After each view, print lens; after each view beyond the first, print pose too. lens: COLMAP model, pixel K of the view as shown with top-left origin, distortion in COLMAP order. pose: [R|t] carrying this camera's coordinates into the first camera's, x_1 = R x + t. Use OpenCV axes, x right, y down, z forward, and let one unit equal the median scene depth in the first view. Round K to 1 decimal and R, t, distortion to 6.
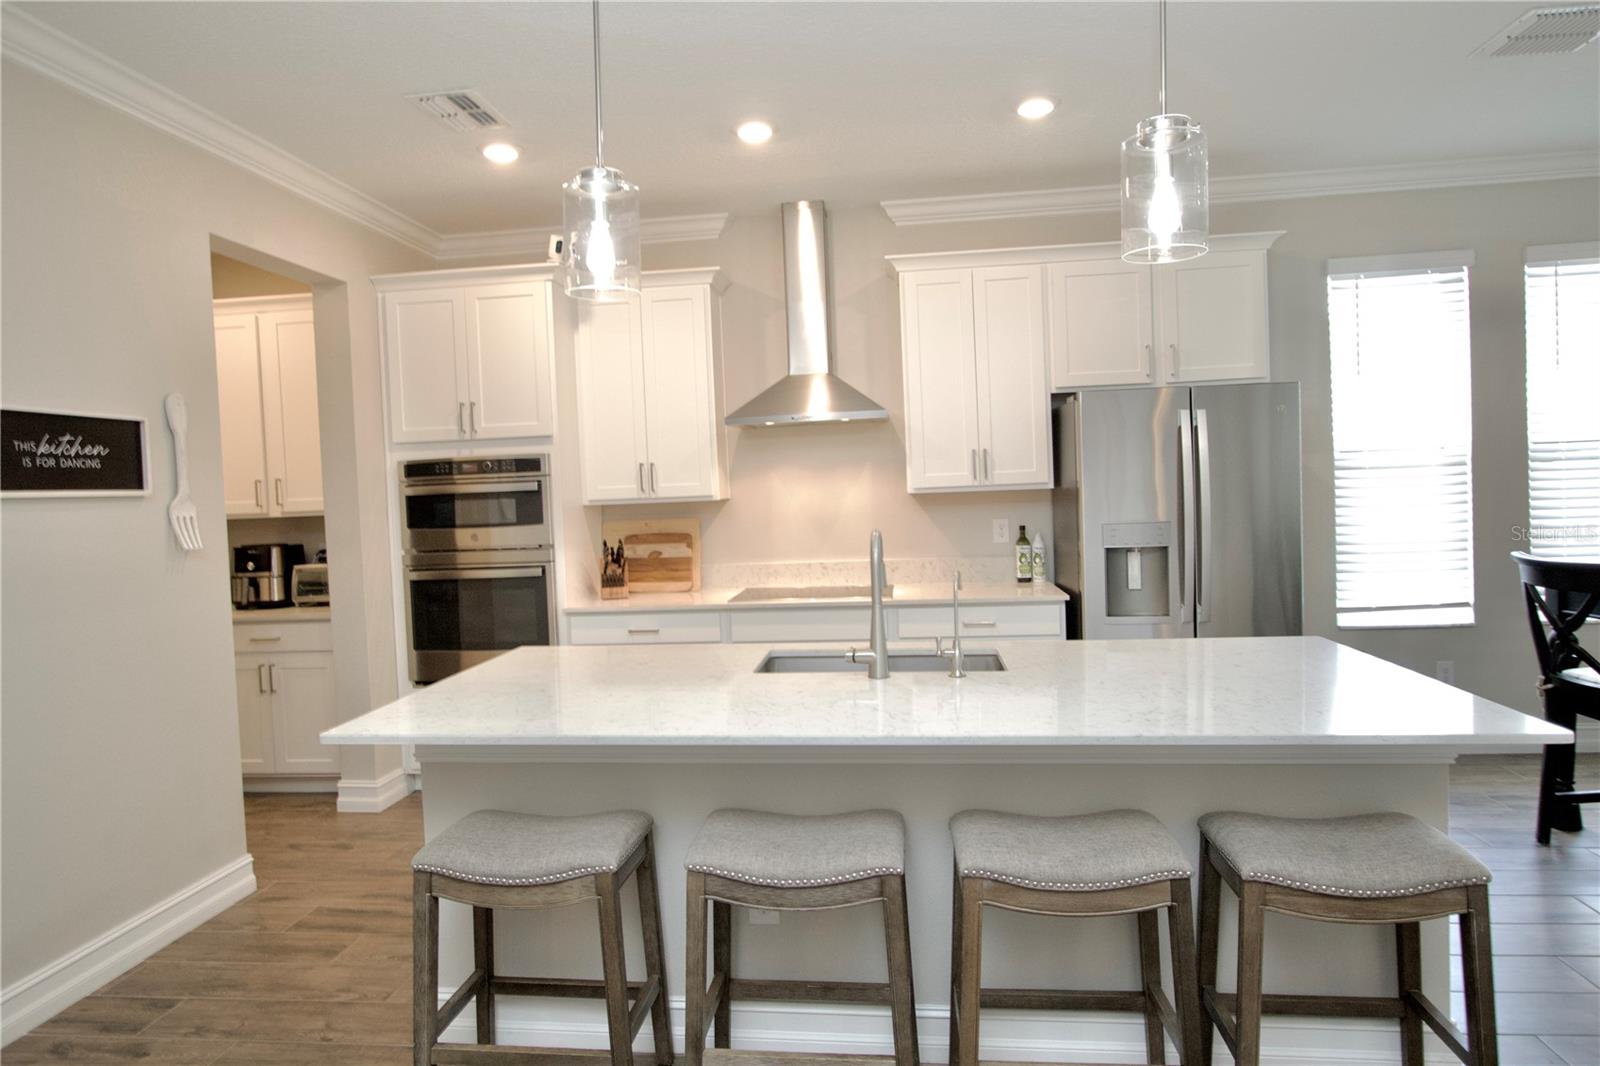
lens RADIAL K [[972.1, 0, 794.6], [0, 972.1, 521.4], [0, 0, 1]] dist [-0.012026, 0.001193]
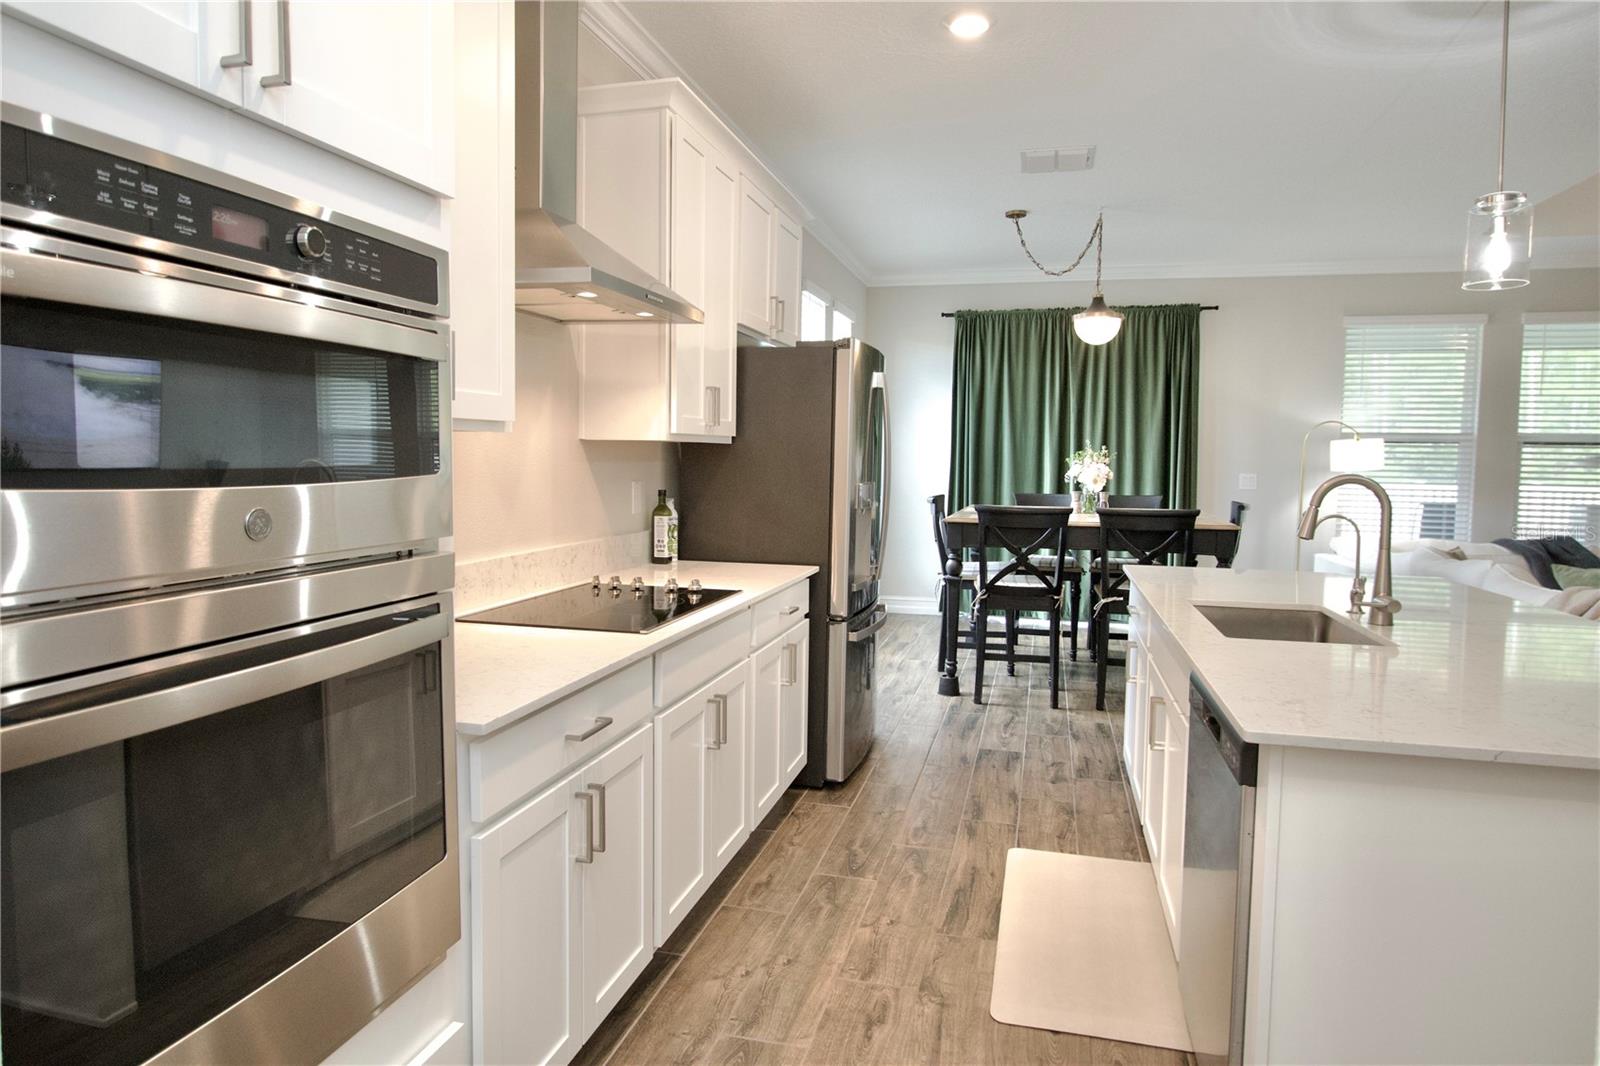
lens RADIAL K [[972.1, 0, 794.1], [0, 972.1, 520.8], [0, 0, 1]] dist [-0.012026, 0.001193]
pose [[0.135808, -0.025040, 0.990419, -0.551509], [0.016281, 0.999602, 0.023039, 0.013069], [-0.990601, 0.012996, 0.136162, 0.834113]]
